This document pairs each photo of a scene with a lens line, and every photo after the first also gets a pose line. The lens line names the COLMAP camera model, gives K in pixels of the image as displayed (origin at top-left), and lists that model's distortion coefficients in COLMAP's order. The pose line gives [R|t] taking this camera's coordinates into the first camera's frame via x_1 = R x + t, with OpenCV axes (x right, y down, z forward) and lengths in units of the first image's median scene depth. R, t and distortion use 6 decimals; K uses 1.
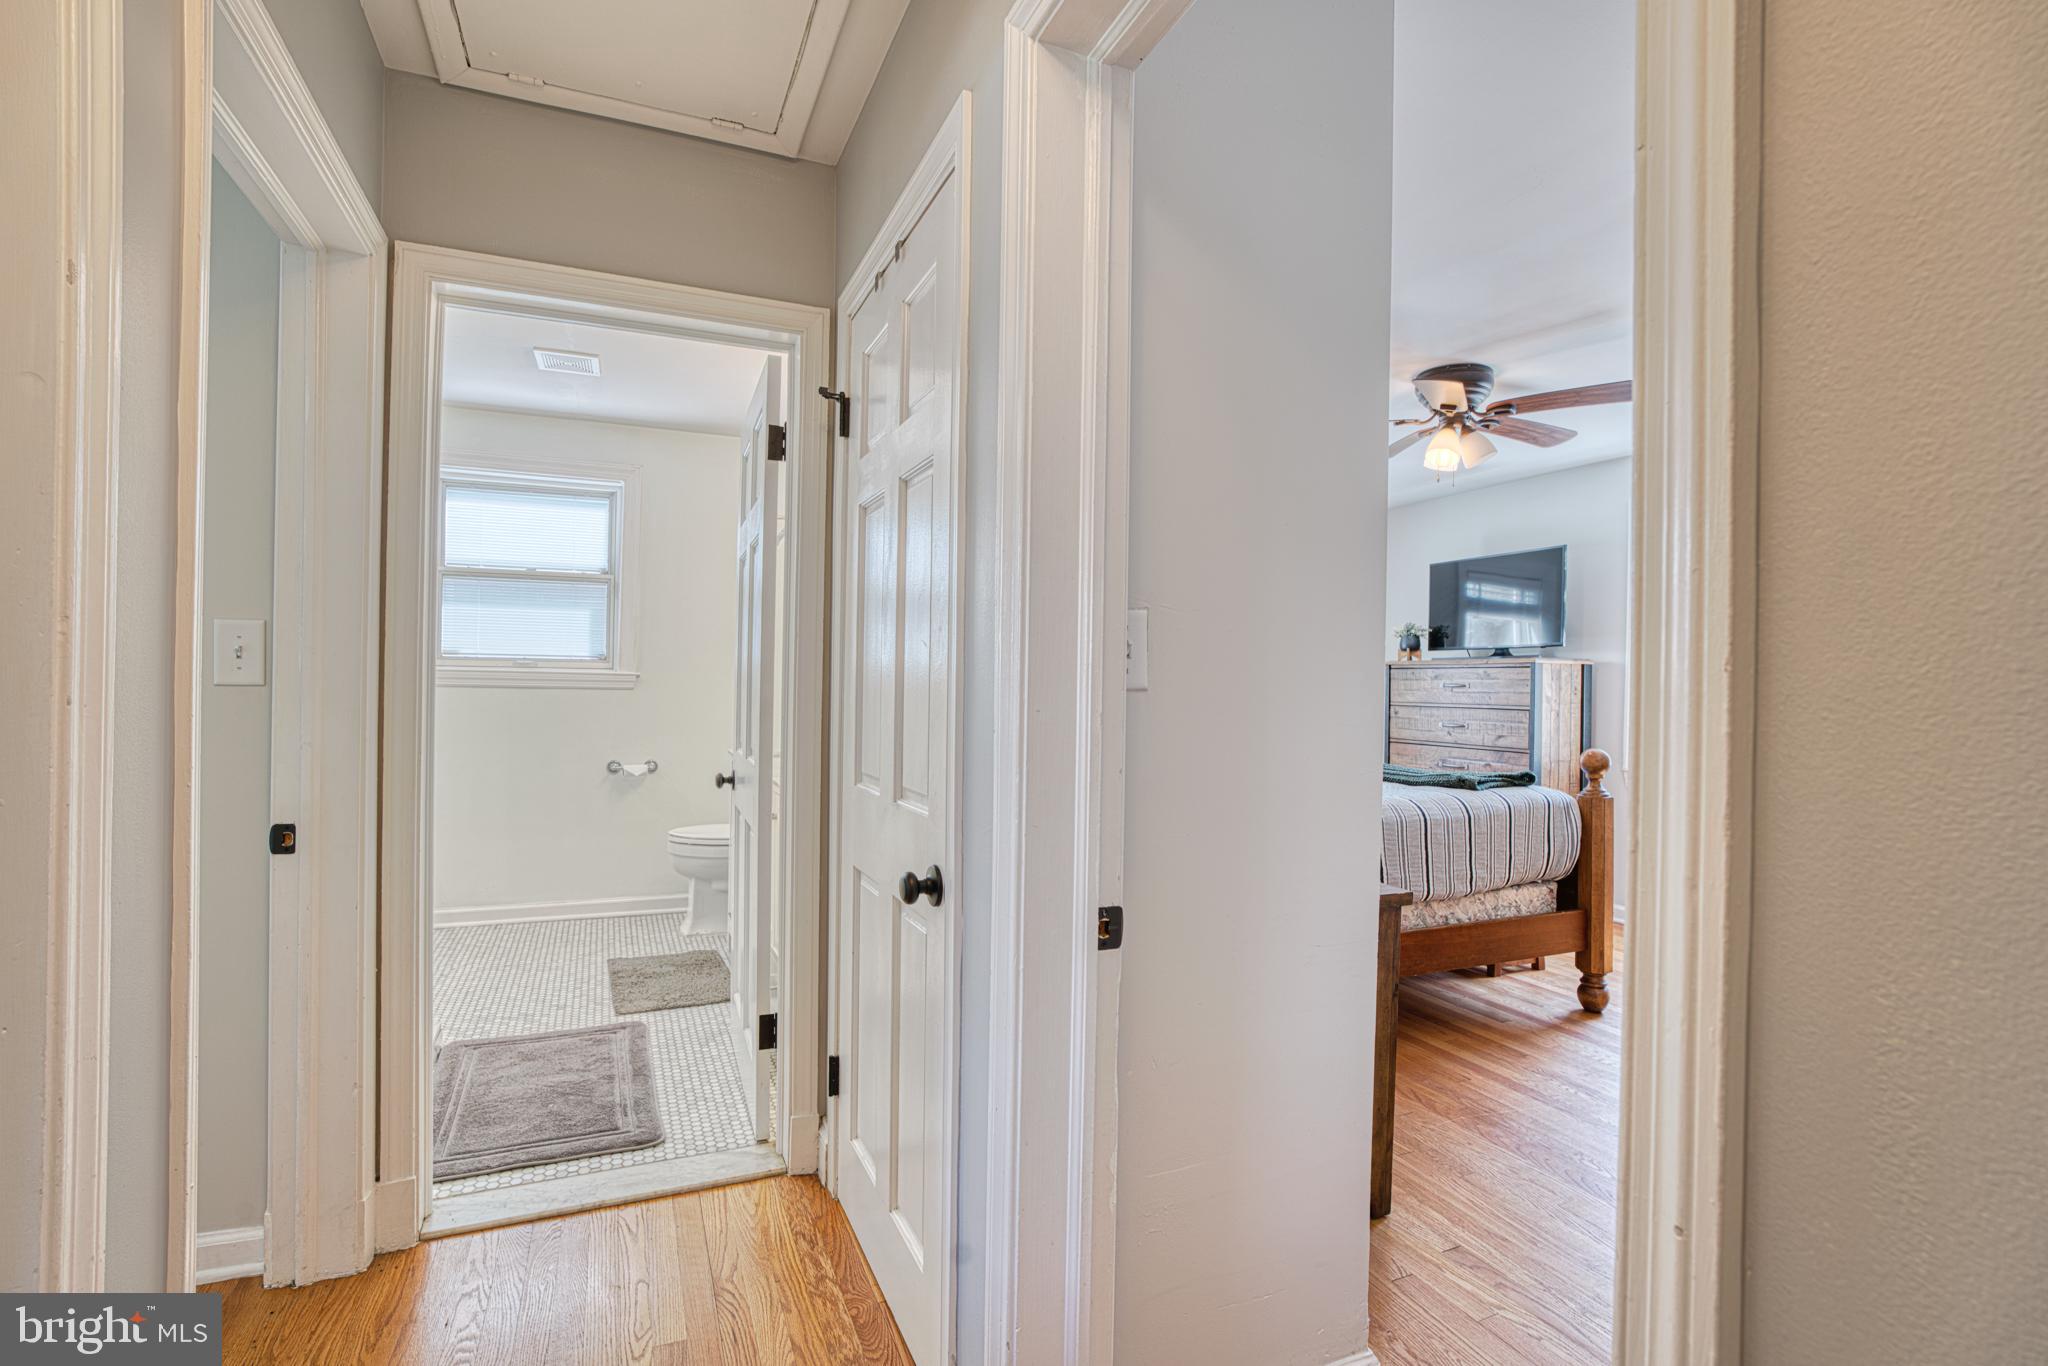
lens RADIAL K [[943.6, 0, 1016.5], [0, 943.6, 680.2], [0, 0, 1]] dist [-0.050293, 0.012489]
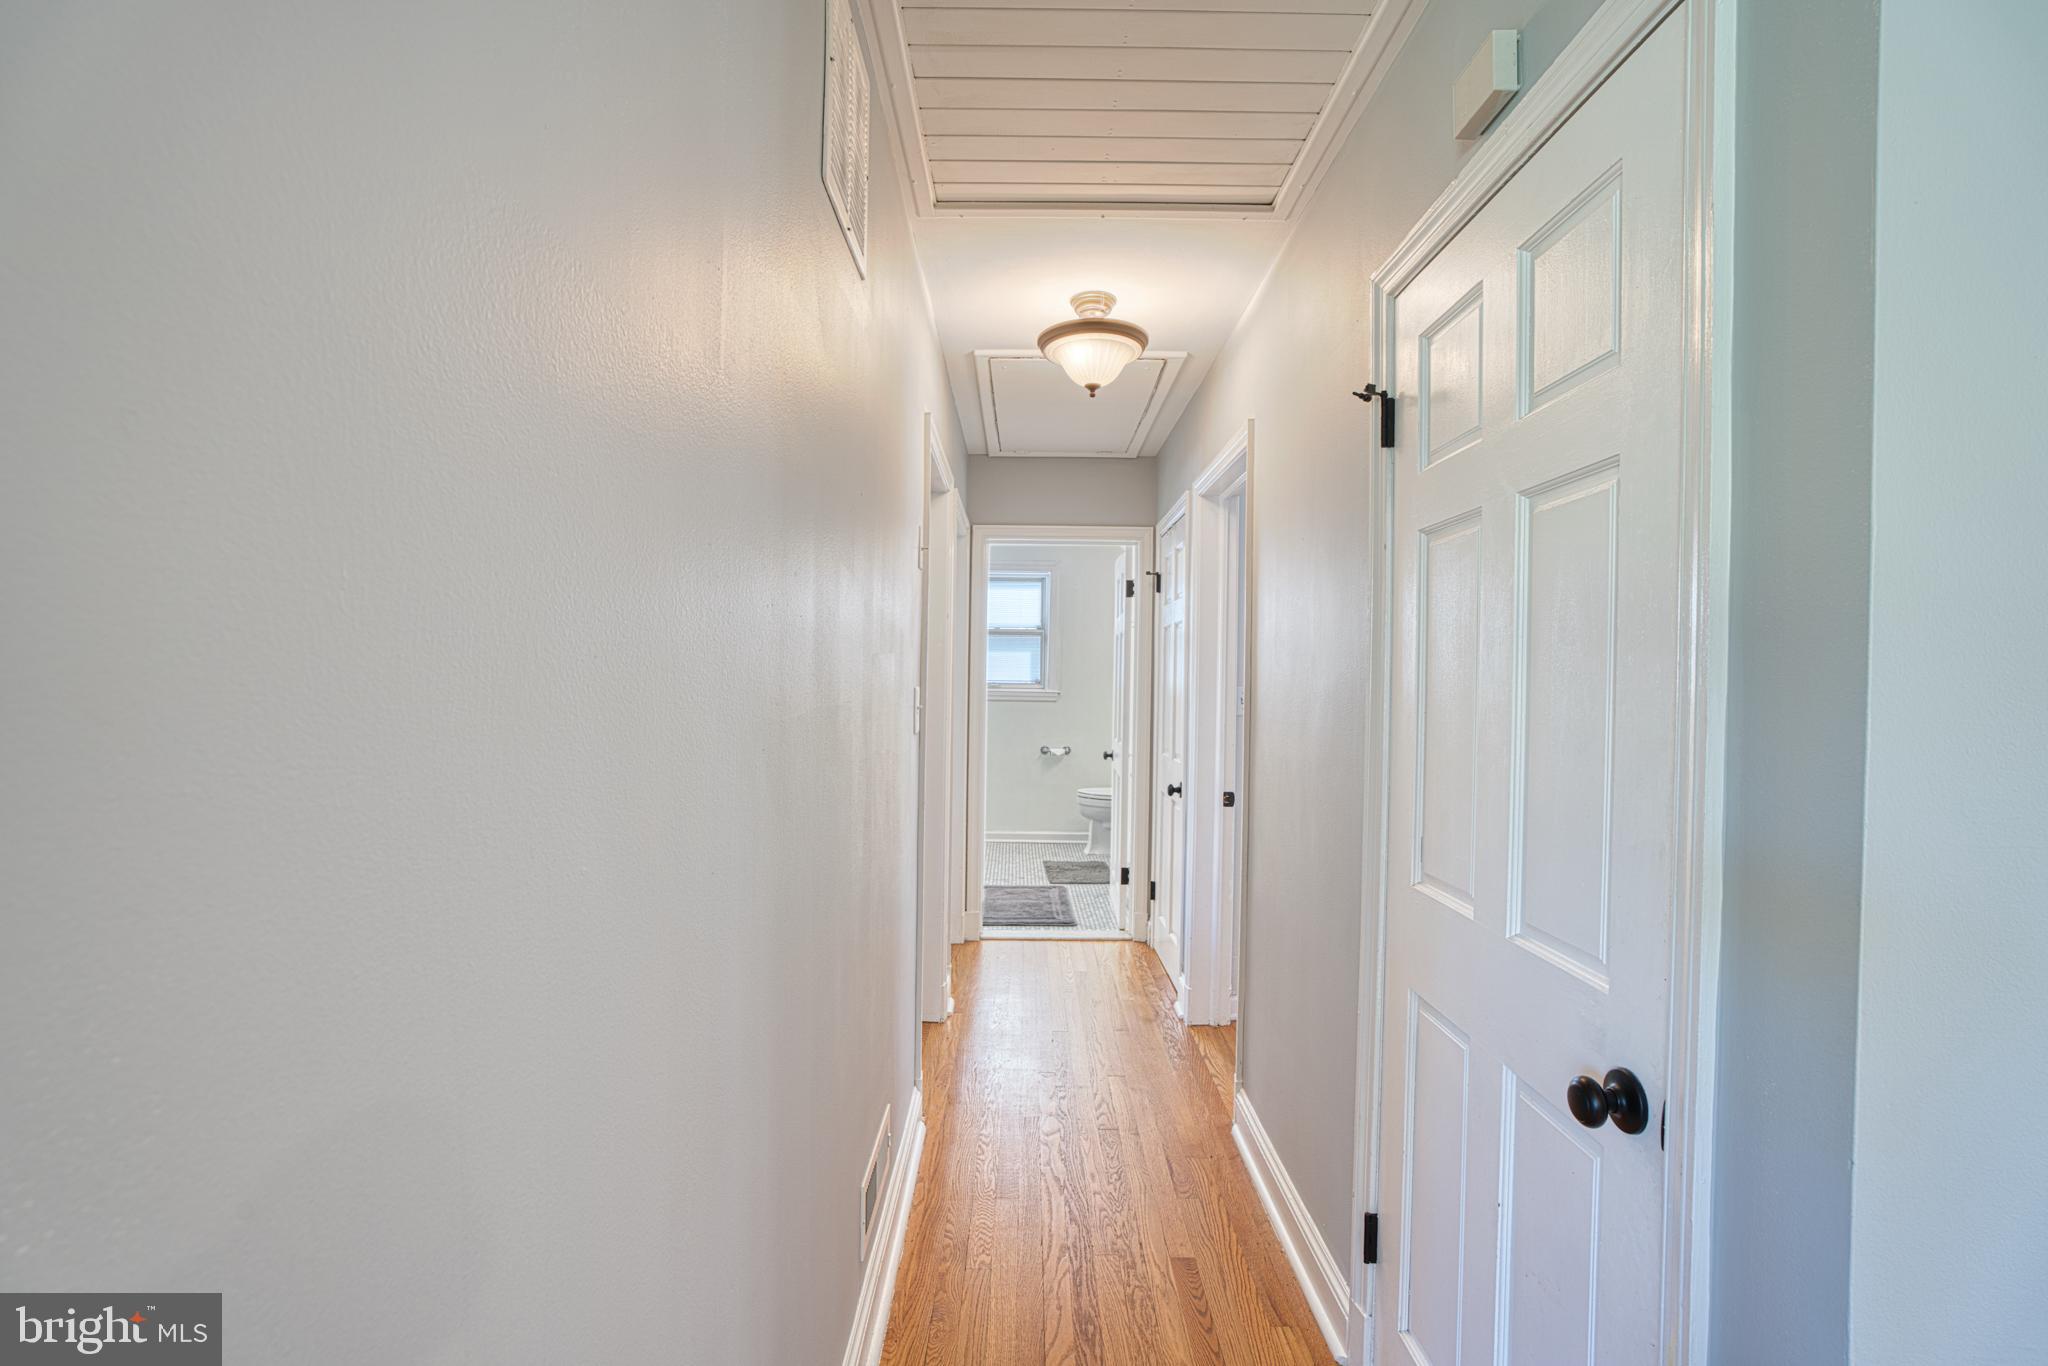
lens RADIAL K [[943.6, 0, 1026.6], [0, 943.6, 682.0], [0, 0, 1]] dist [-0.050293, 0.012489]
pose [[0.920432, 0.001516, -0.390901, 0.344392], [-0.000982, 0.999998, 0.001567, -0.052832], [0.390902, -0.001059, 0.920432, -0.995761]]
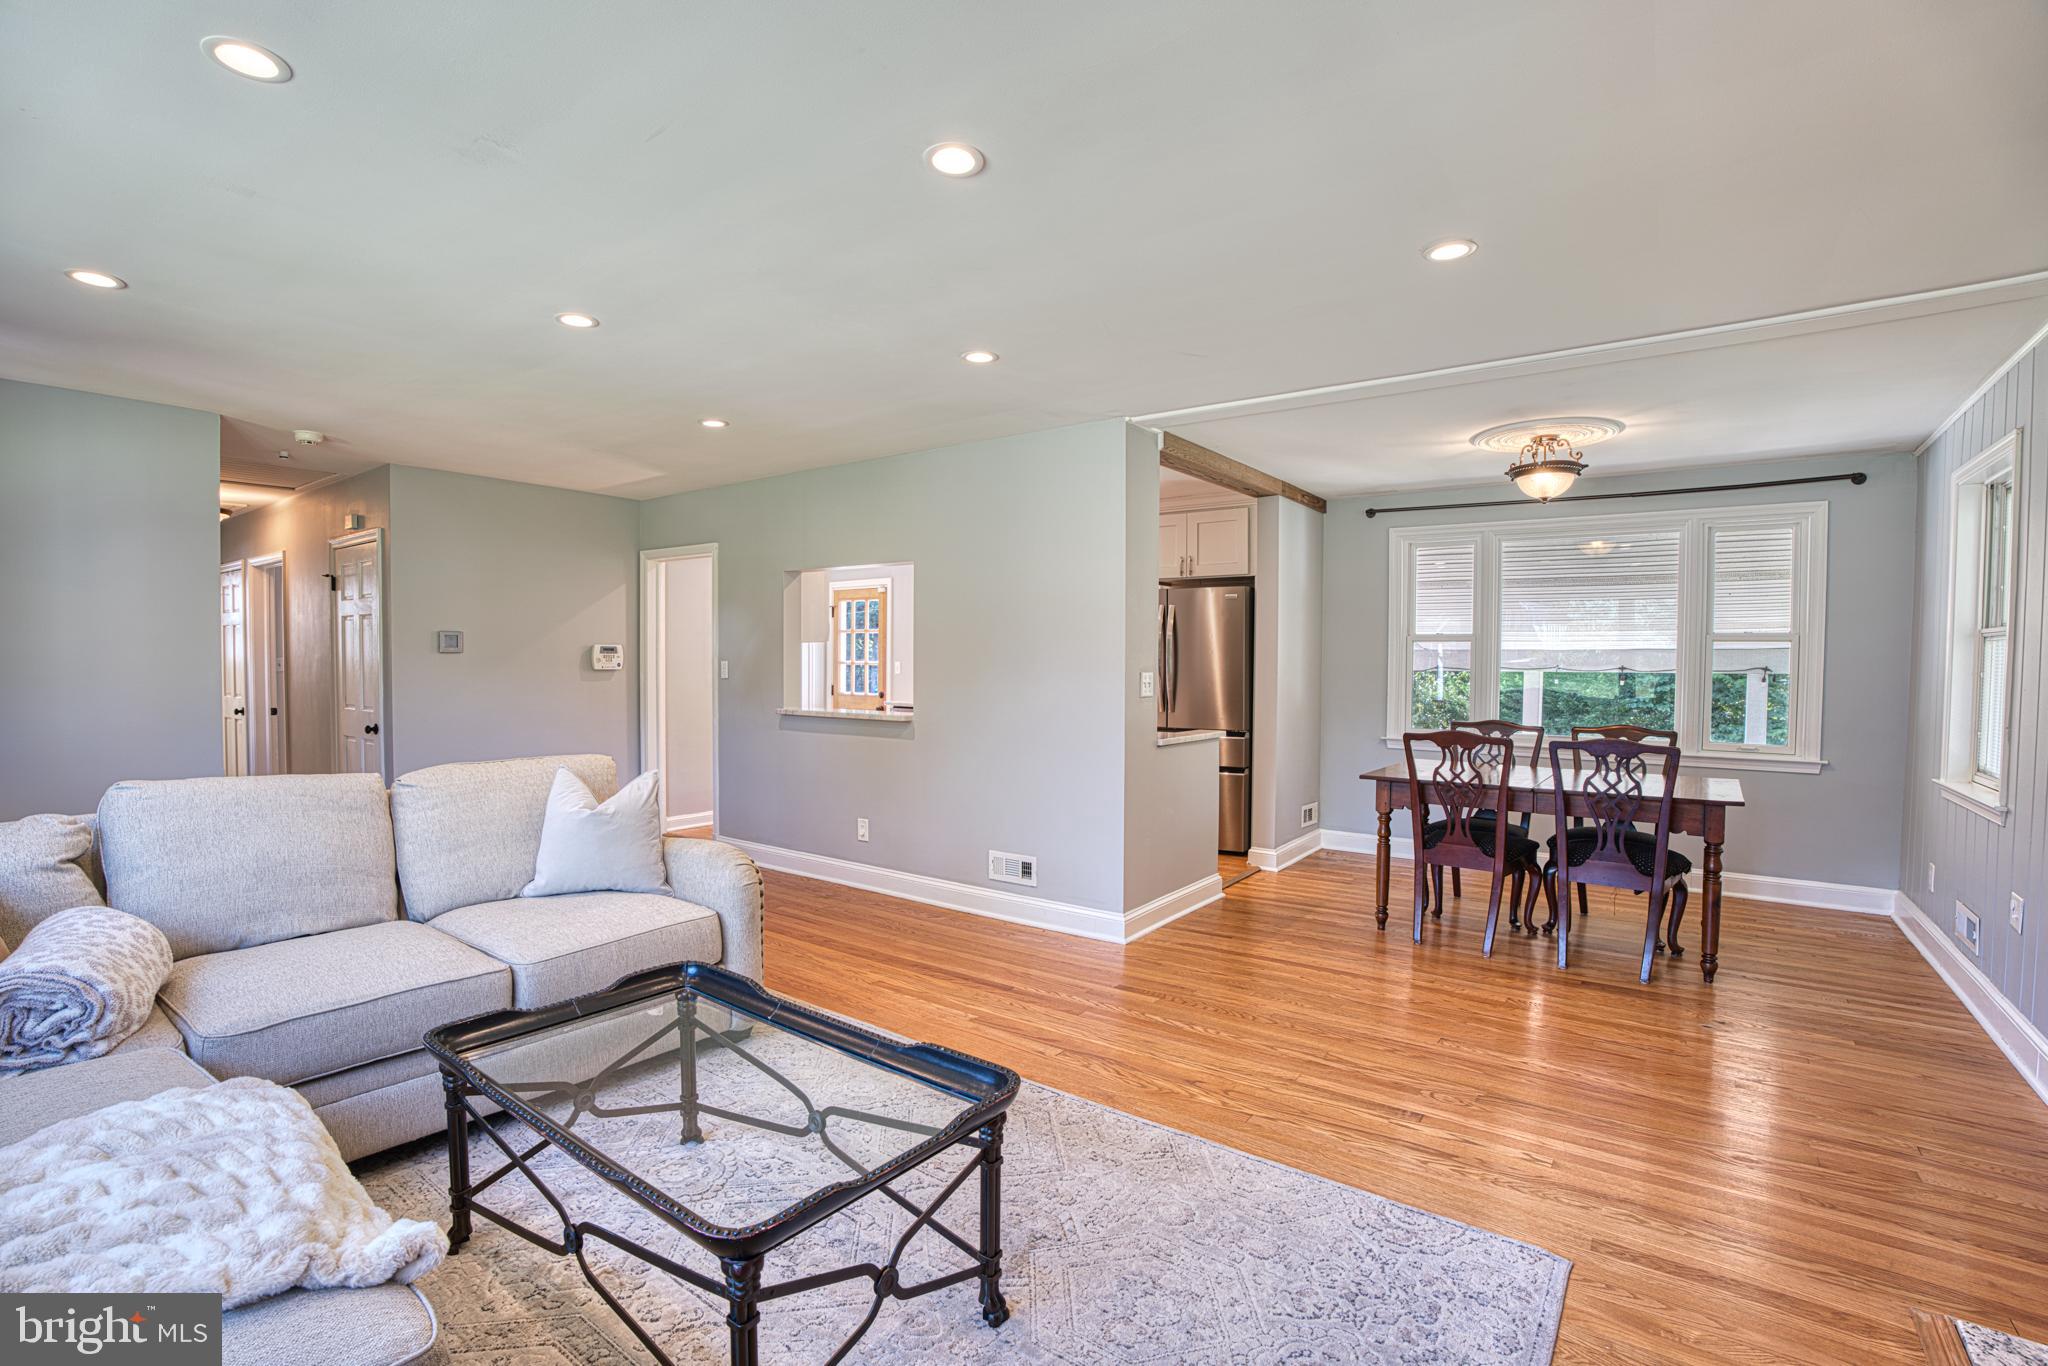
lens RADIAL K [[943.6, 0, 1034.5], [0, 943.6, 681.7], [0, 0, 1]] dist [-0.050293, 0.012489]
pose [[0.862254, -0.020166, 0.506075, 0.721156], [0.003332, 0.999411, 0.034148, -0.064891], [-0.506466, -0.027758, 0.861813, -3.546095]]
